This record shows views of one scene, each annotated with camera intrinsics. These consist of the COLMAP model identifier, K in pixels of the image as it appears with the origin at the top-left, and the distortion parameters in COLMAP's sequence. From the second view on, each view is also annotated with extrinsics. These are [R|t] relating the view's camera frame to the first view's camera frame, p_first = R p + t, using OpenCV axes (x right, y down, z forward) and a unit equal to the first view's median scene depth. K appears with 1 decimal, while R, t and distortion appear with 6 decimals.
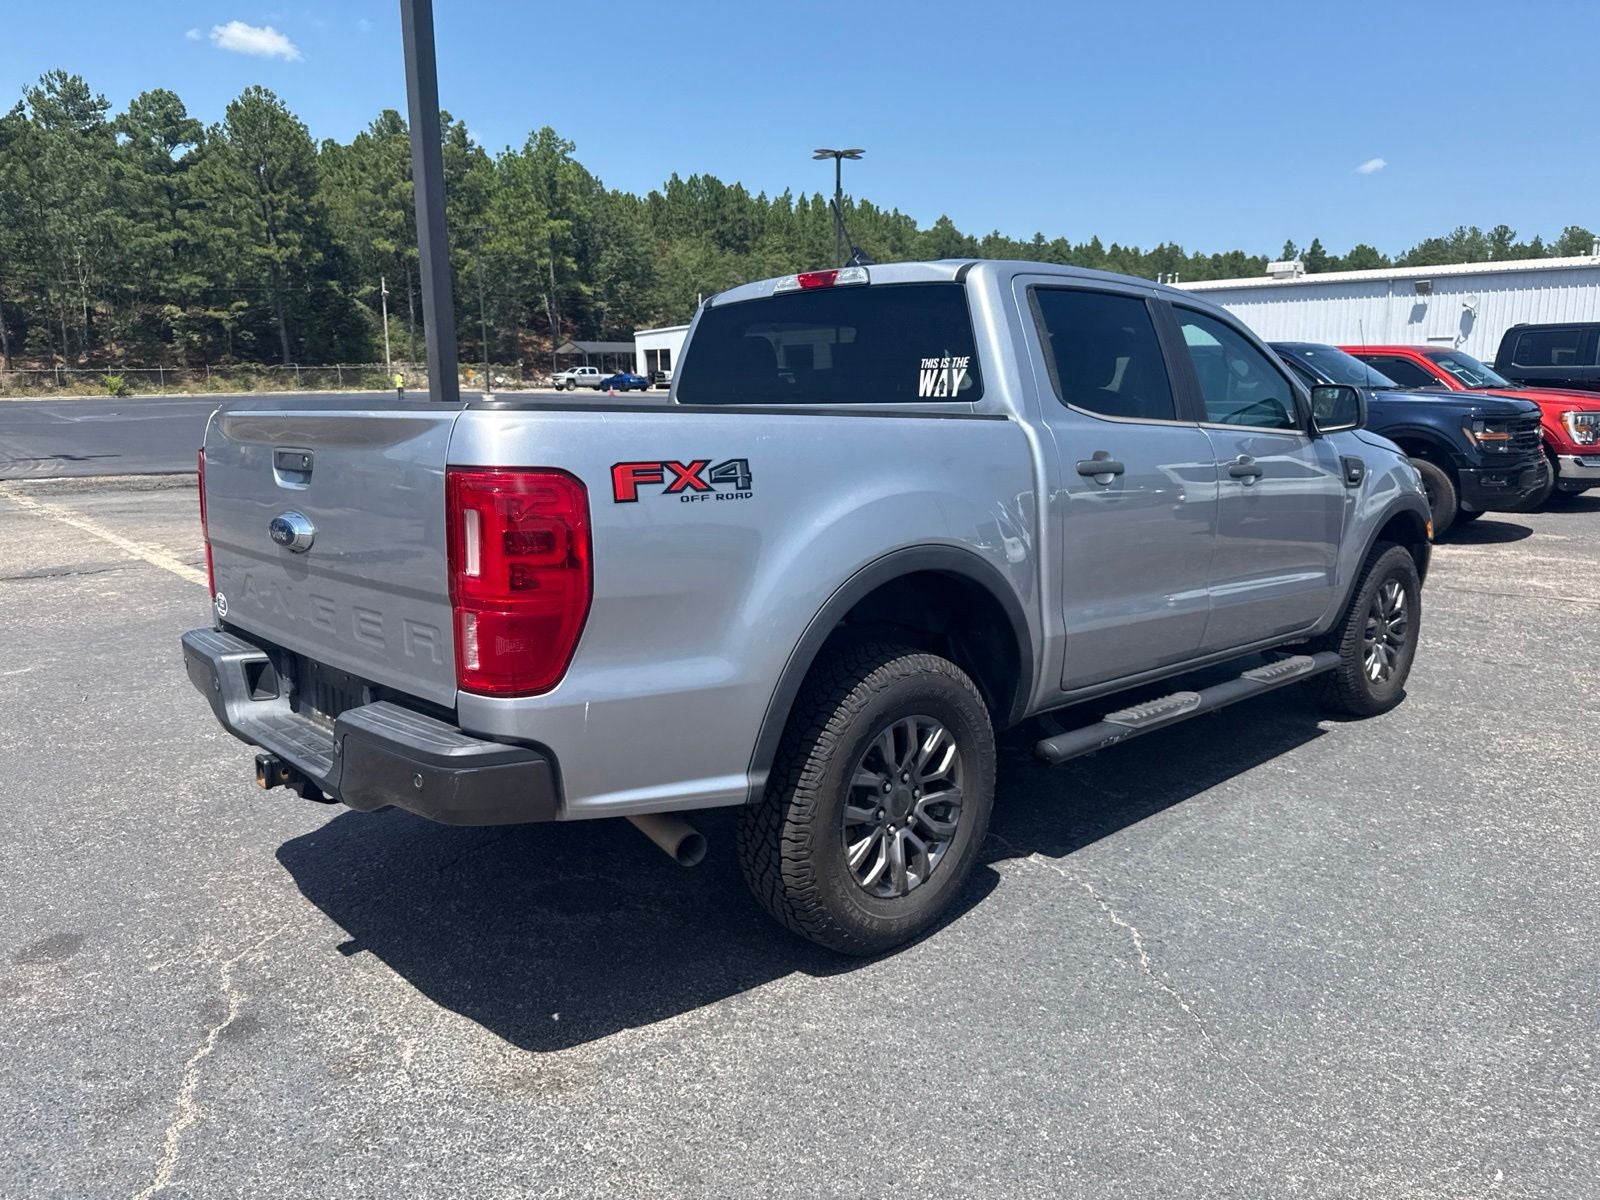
lens RADIAL K [[1126.2, 0, 795.3], [0, 1126.2, 598.9], [0, 0, 1]] dist [0.006816, -0.007885]
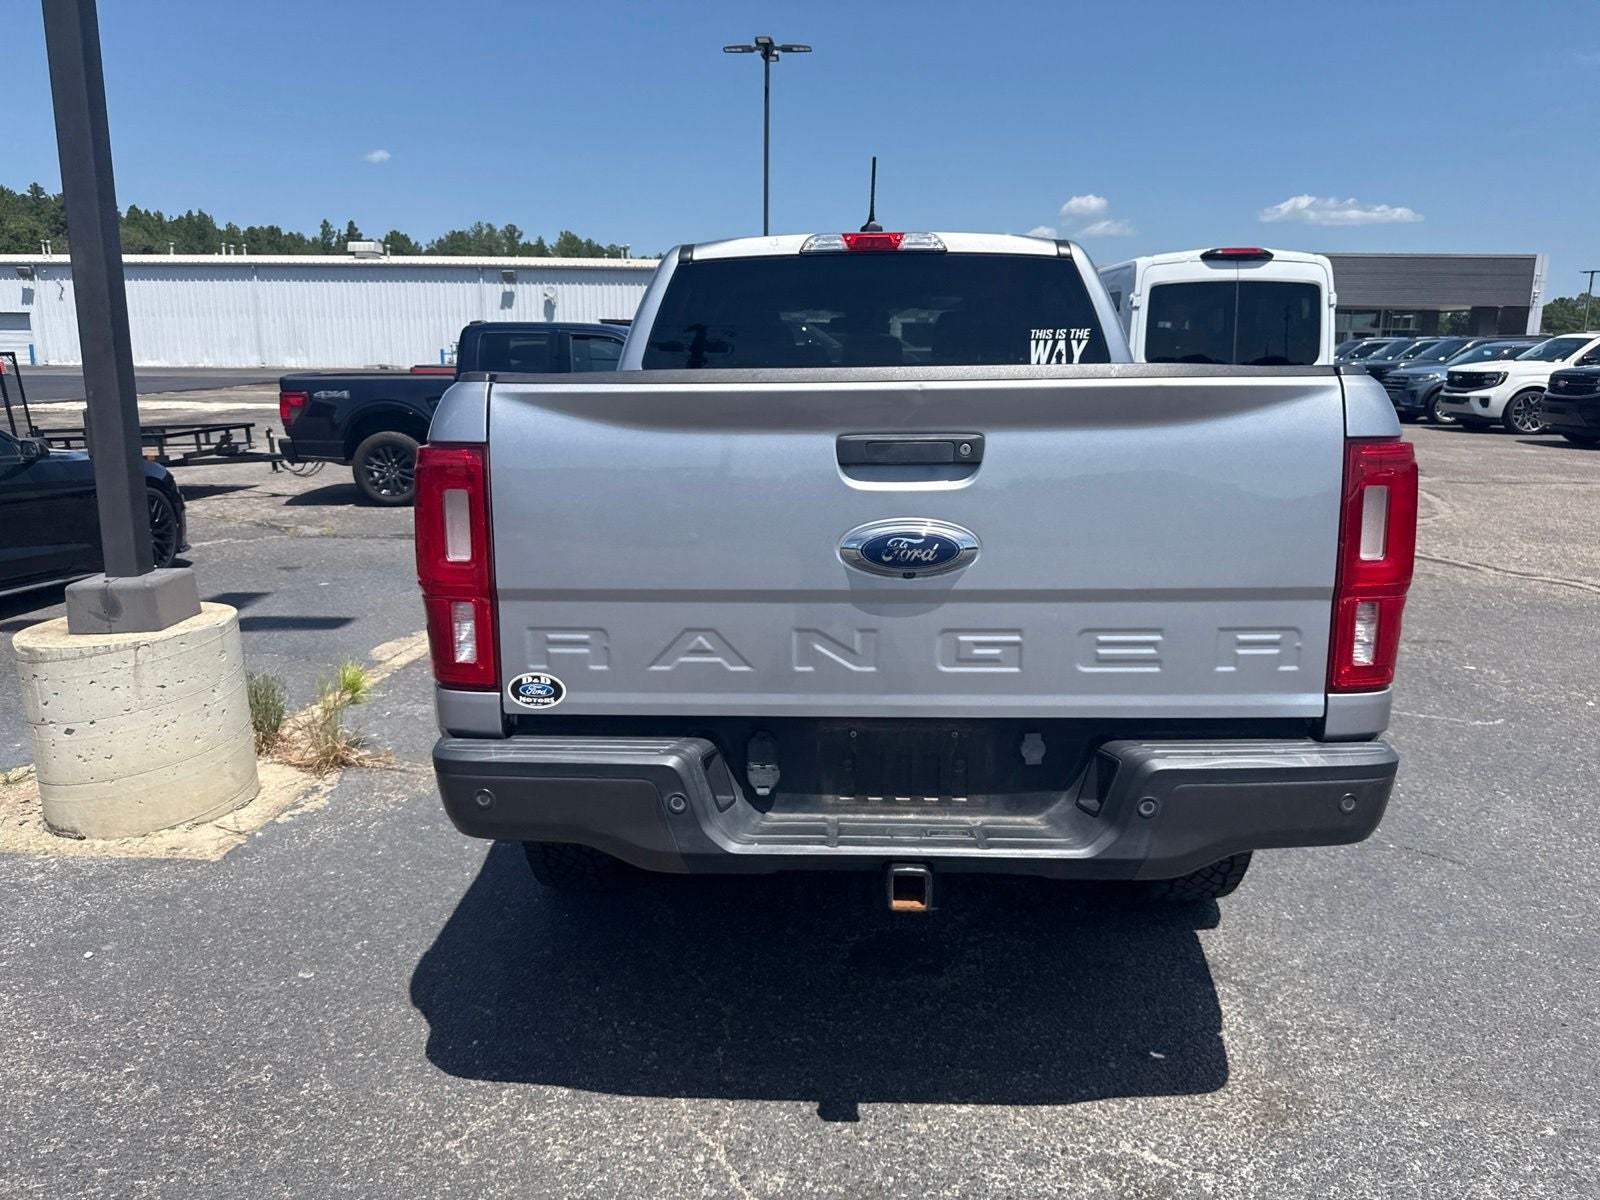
lens RADIAL K [[1126.2, 0, 795.3], [0, 1126.2, 598.9], [0, 0, 1]] dist [0.006816, -0.007885]
pose [[0.719675, -0.134996, 0.681061, -0.853781], [0.122948, 0.990193, 0.066351, -0.073518], [-0.683338, 0.035984, 0.729215, 0.460094]]
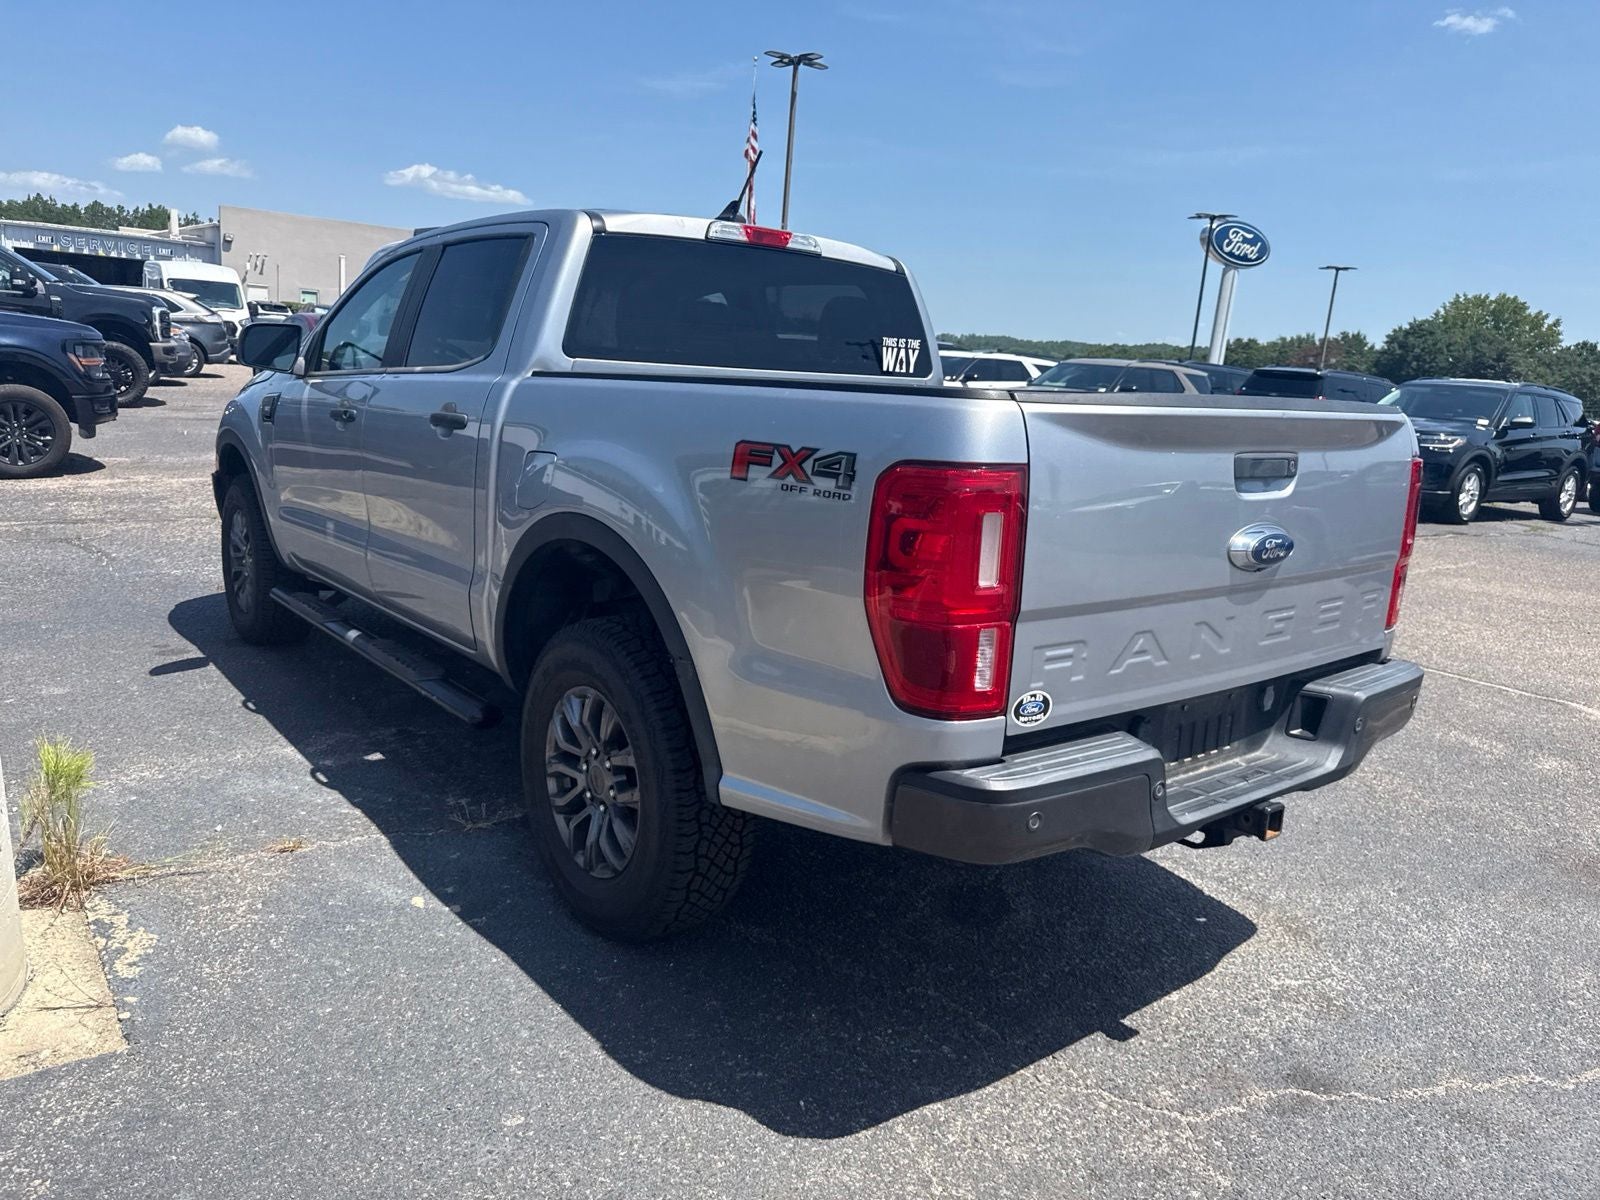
lens RADIAL K [[1126.2, 0, 795.3], [0, 1126.2, 598.9], [0, 0, 1]] dist [0.006816, -0.007885]
pose [[0.093709, -0.196373, 0.976041, -1.168639], [0.110398, 0.976359, 0.185838, -0.196696], [-0.989460, 0.090338, 0.113173, 1.095249]]
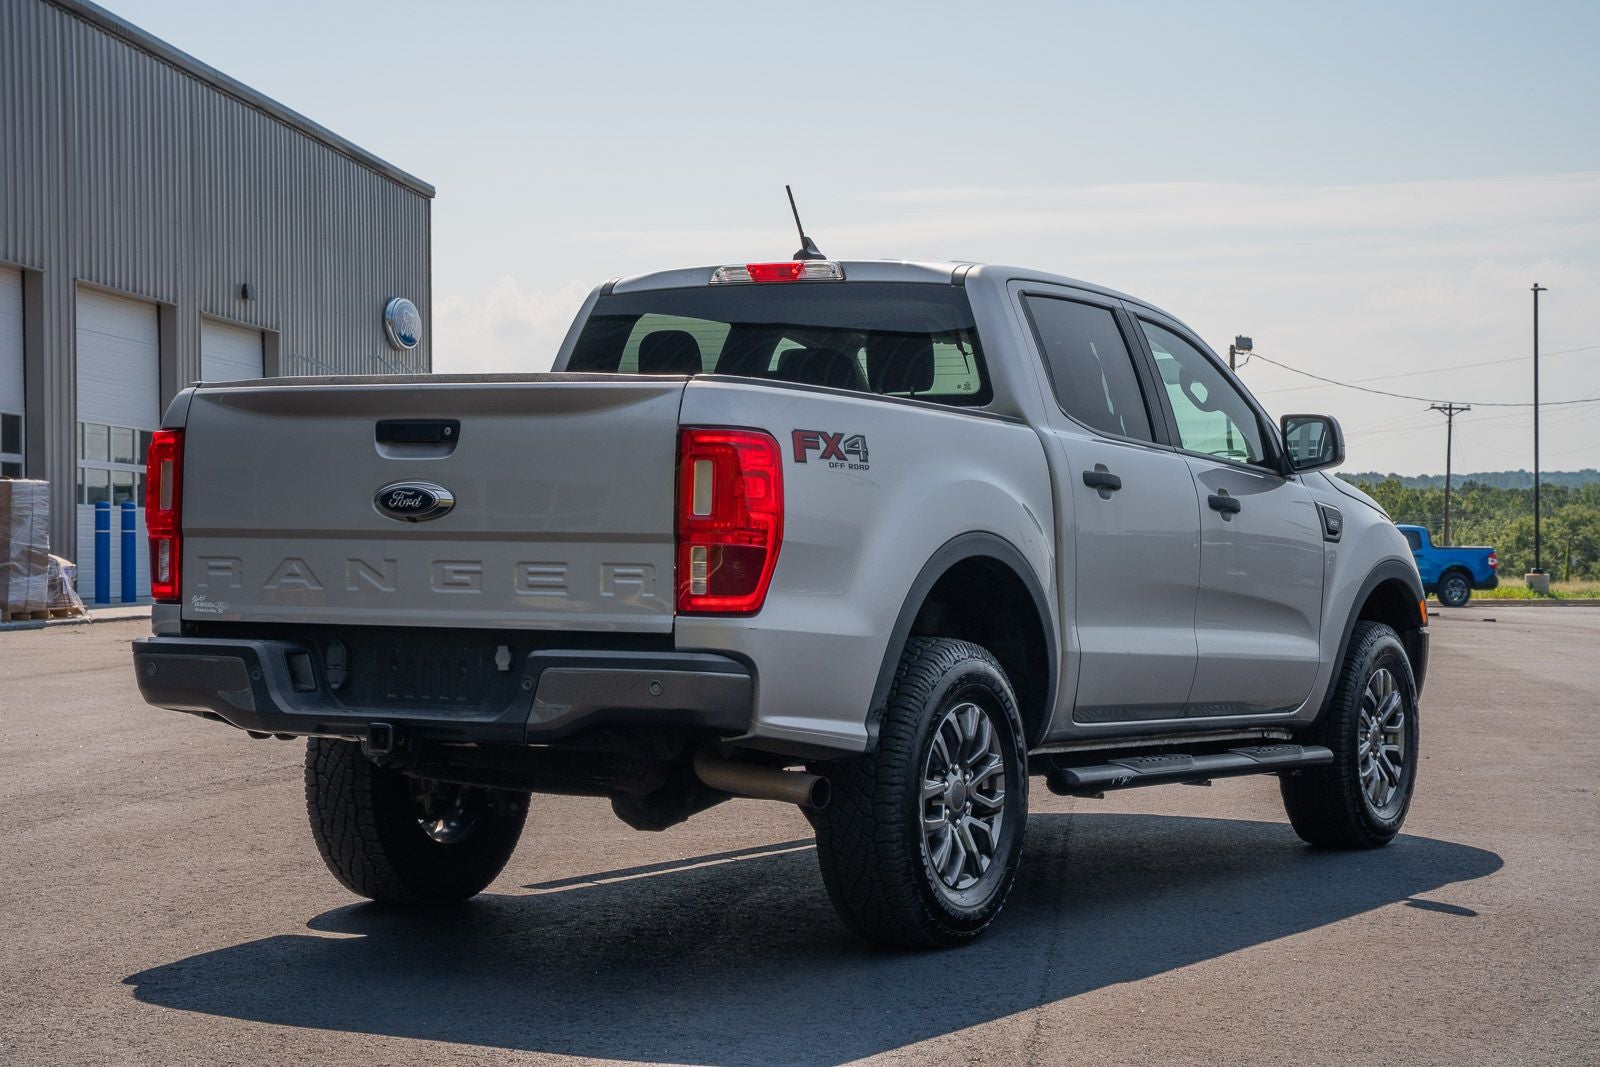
lens RADIAL K [[2955.4, 0, 800.0], [0, 2955.4, 533.5], [0, 0, 1]] dist [0.146816, -0.047475]
pose [[0.954480, 0.016608, 0.297813, -0.780223], [0.034757, 0.985454, -0.166351, 0.365513], [-0.296244, 0.169130, 0.940019, -1.376456]]
